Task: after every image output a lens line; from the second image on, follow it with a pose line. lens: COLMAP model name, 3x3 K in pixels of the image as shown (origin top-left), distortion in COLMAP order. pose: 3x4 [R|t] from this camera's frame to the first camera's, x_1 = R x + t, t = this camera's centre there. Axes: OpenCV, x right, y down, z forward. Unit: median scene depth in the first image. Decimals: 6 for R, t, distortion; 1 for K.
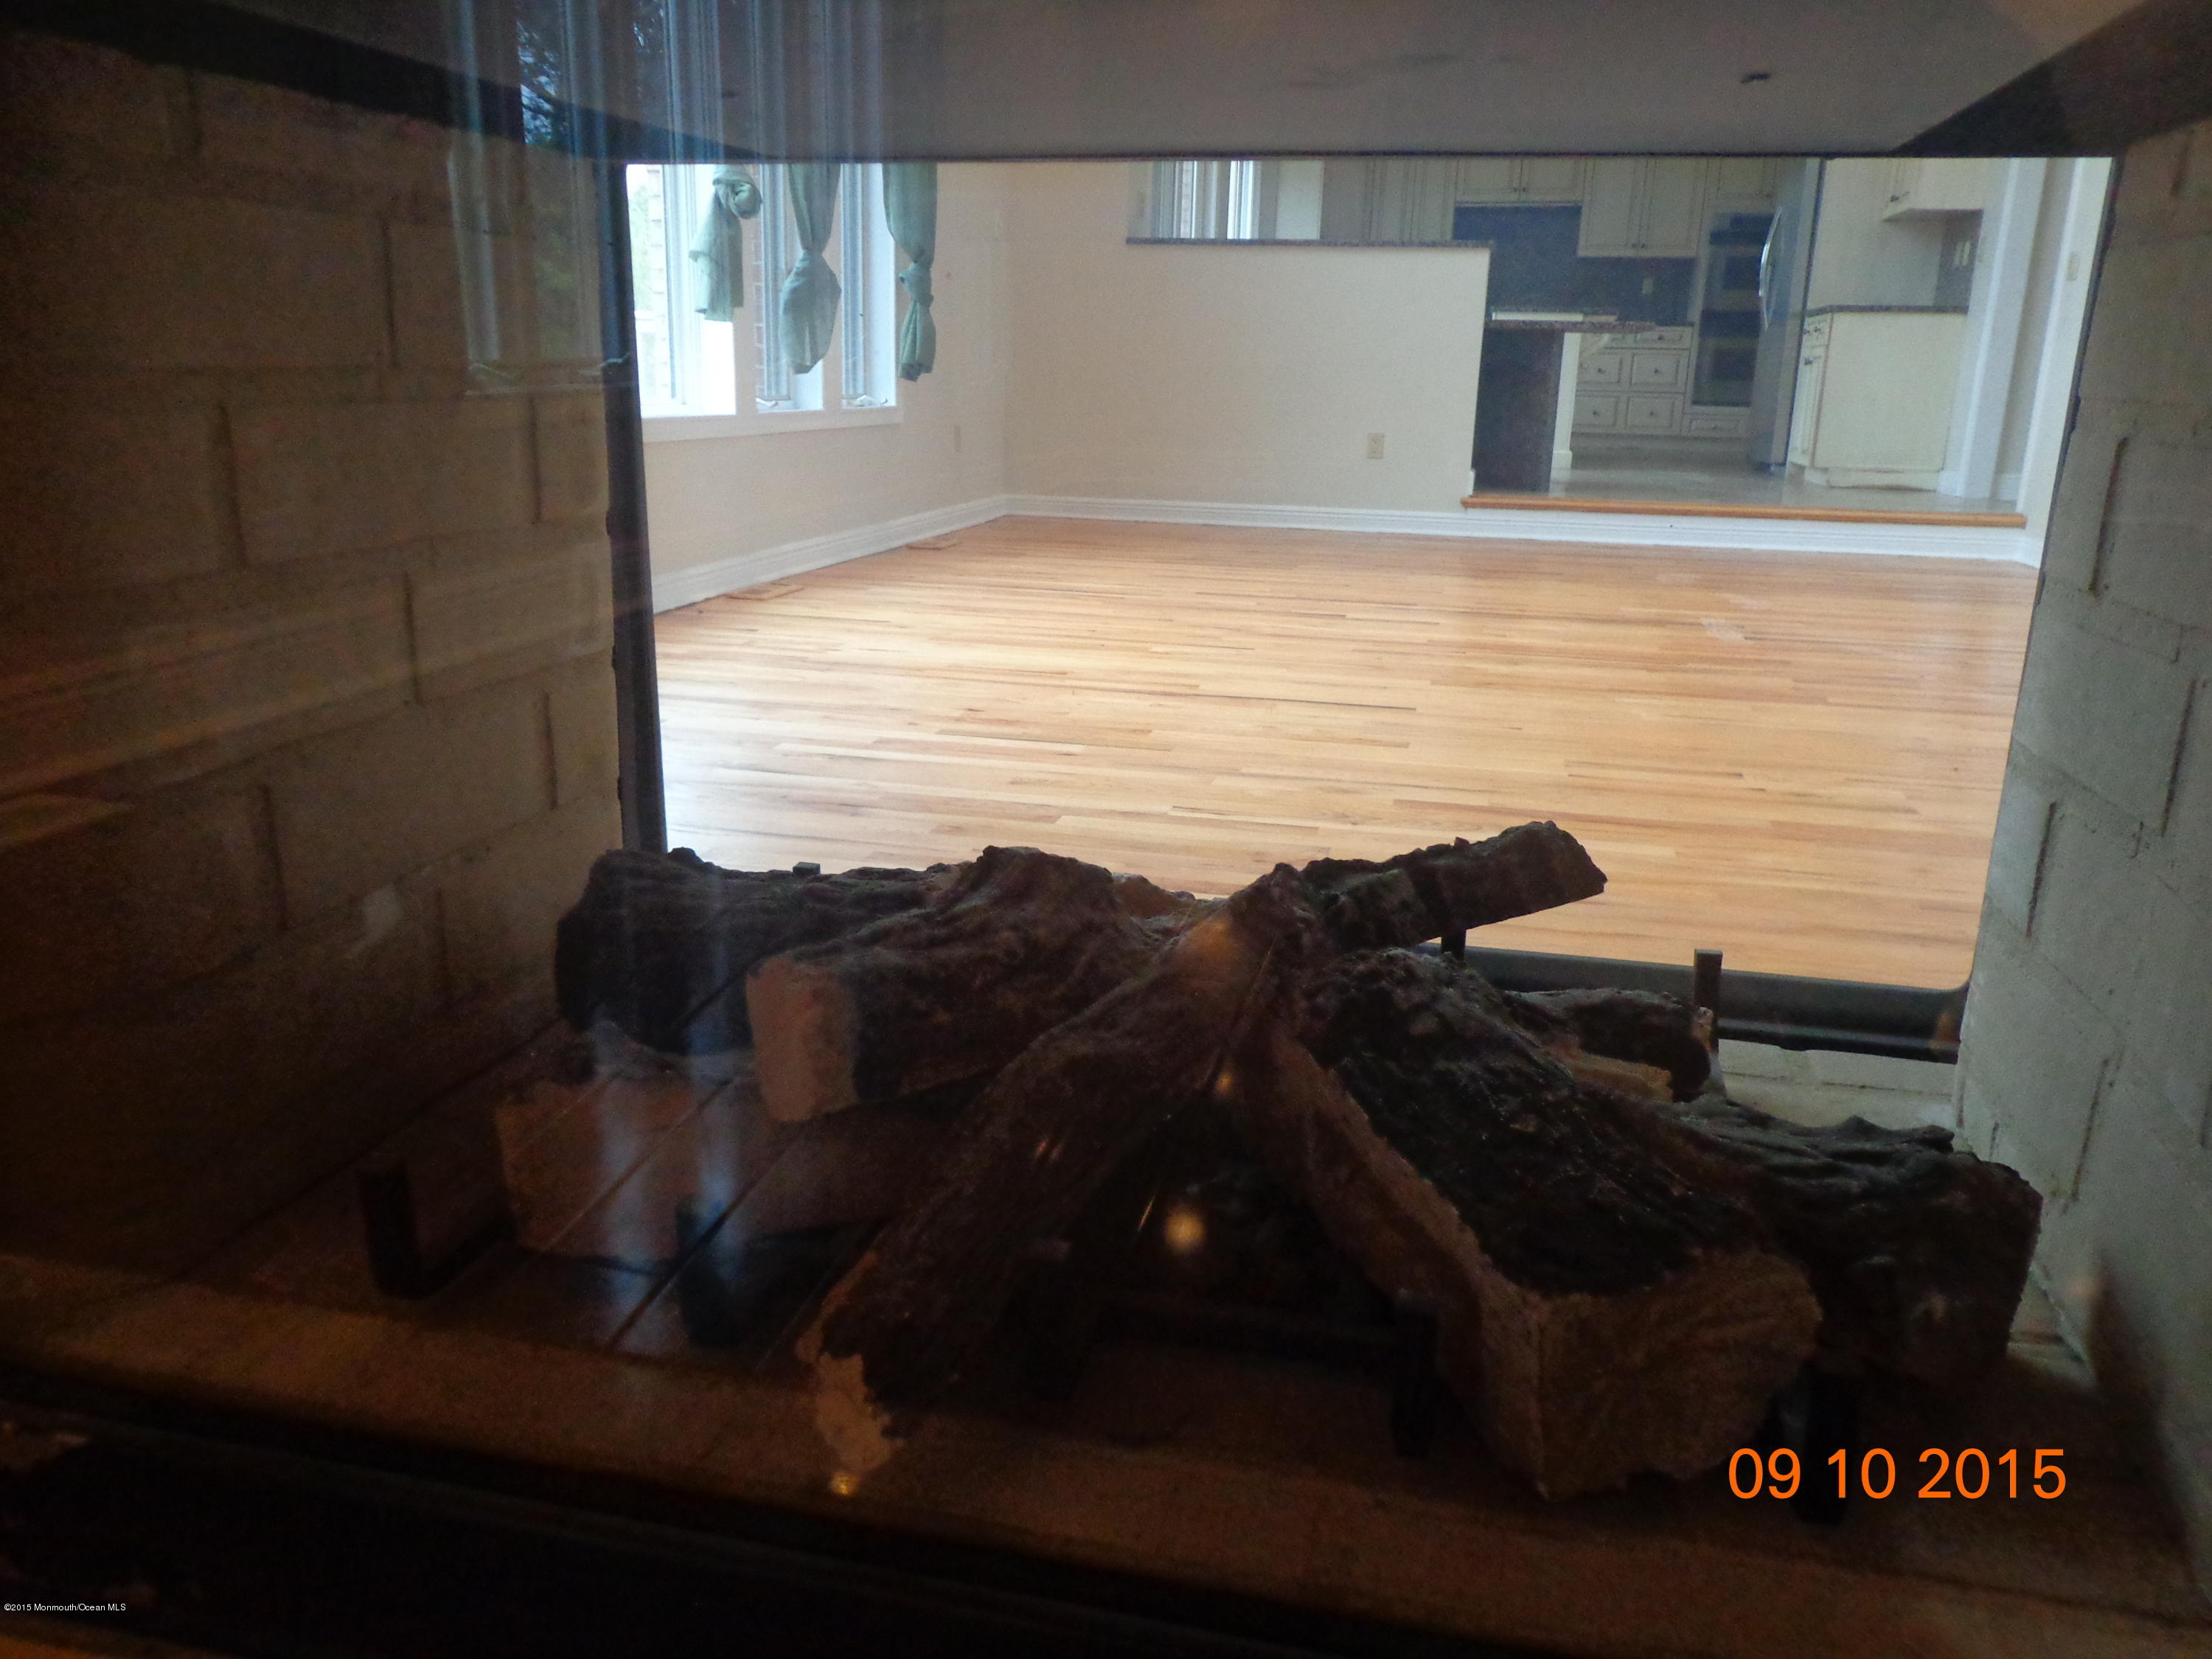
lens RADIAL K [[1613.6, 0, 1106.0], [0, 1613.6, 829.5], [0, 0, 1]] dist [-0.003460, 0.001076]
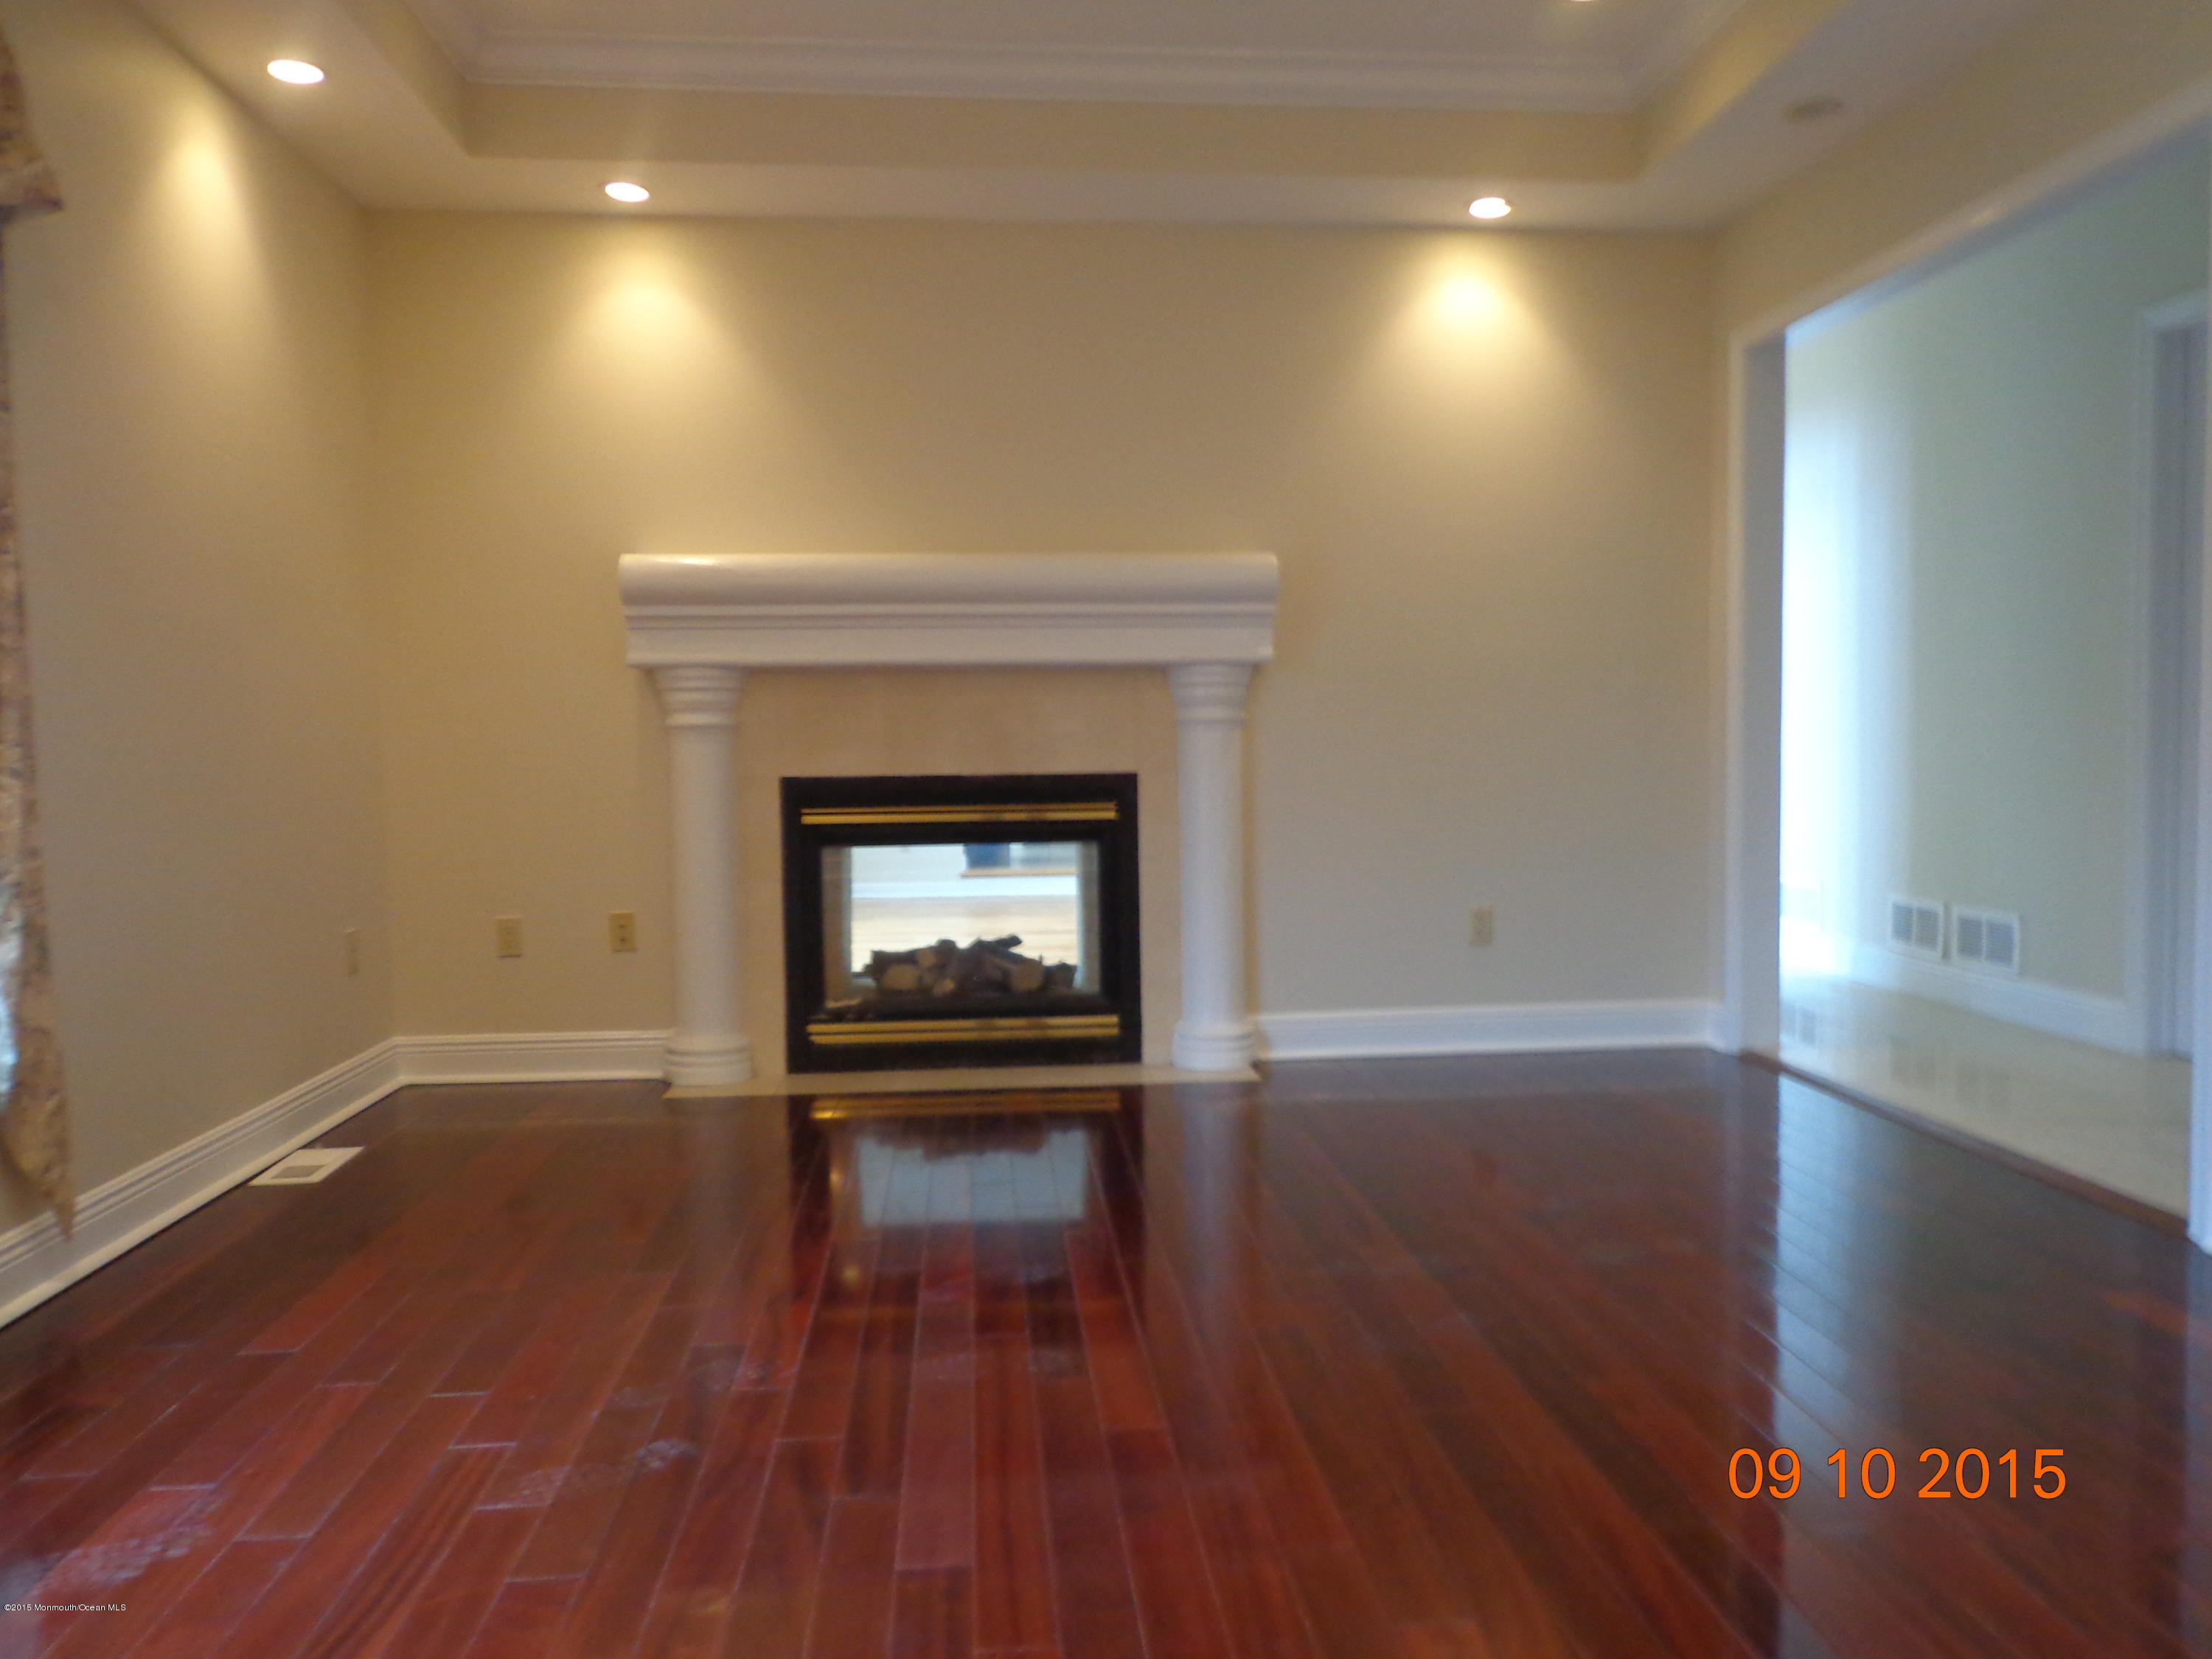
lens RADIAL K [[1620.2, 0, 1106.0], [0, 1620.2, 829.5], [0, 0, 1]] dist [-0.005440, -0.008547]
pose [[0.948325, -0.047045, 0.313794, -0.264057], [0.115591, 0.972213, -0.203572, 0.179856], [-0.295497, 0.229324, 0.927411, -0.998611]]
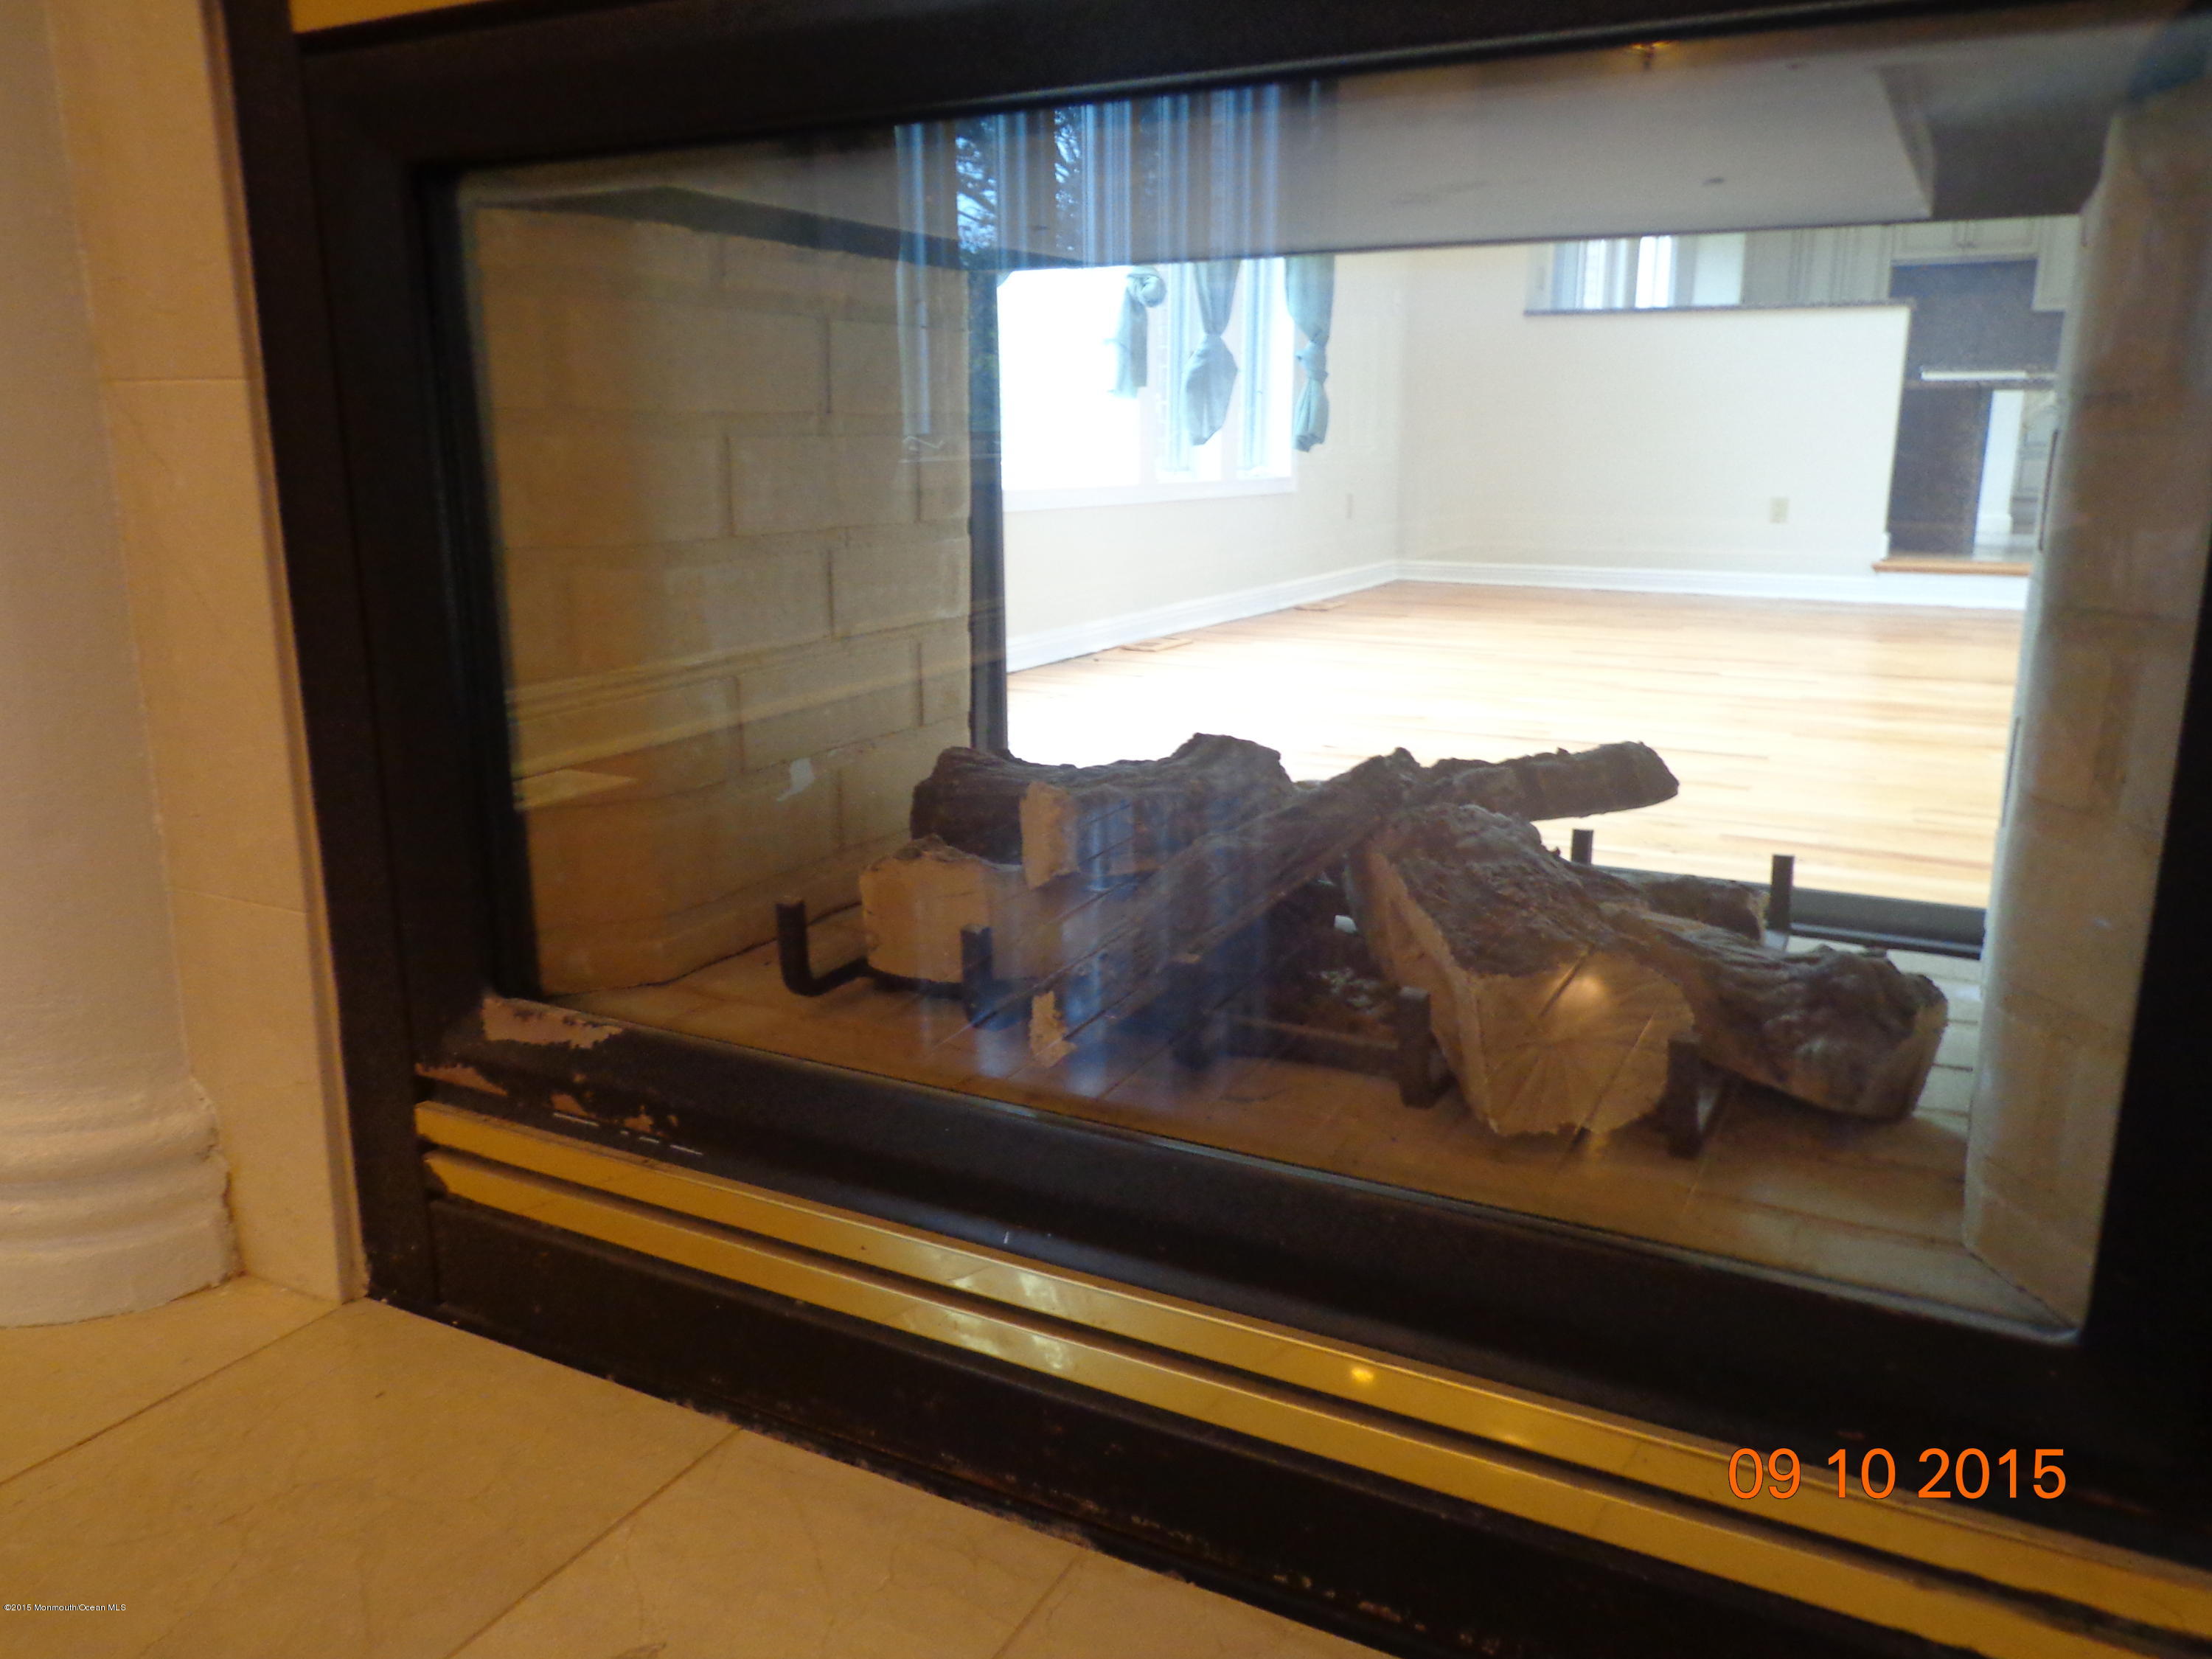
lens RADIAL K [[1620.2, 0, 1106.0], [0, 1620.2, 829.5], [0, 0, 1]] dist [-0.005440, -0.008547]
pose [[0.968325, 0.037502, -0.246861, 0.033765], [-0.048989, 0.997976, -0.040553, 0.025700], [0.244840, 0.051362, 0.968202, -0.065762]]
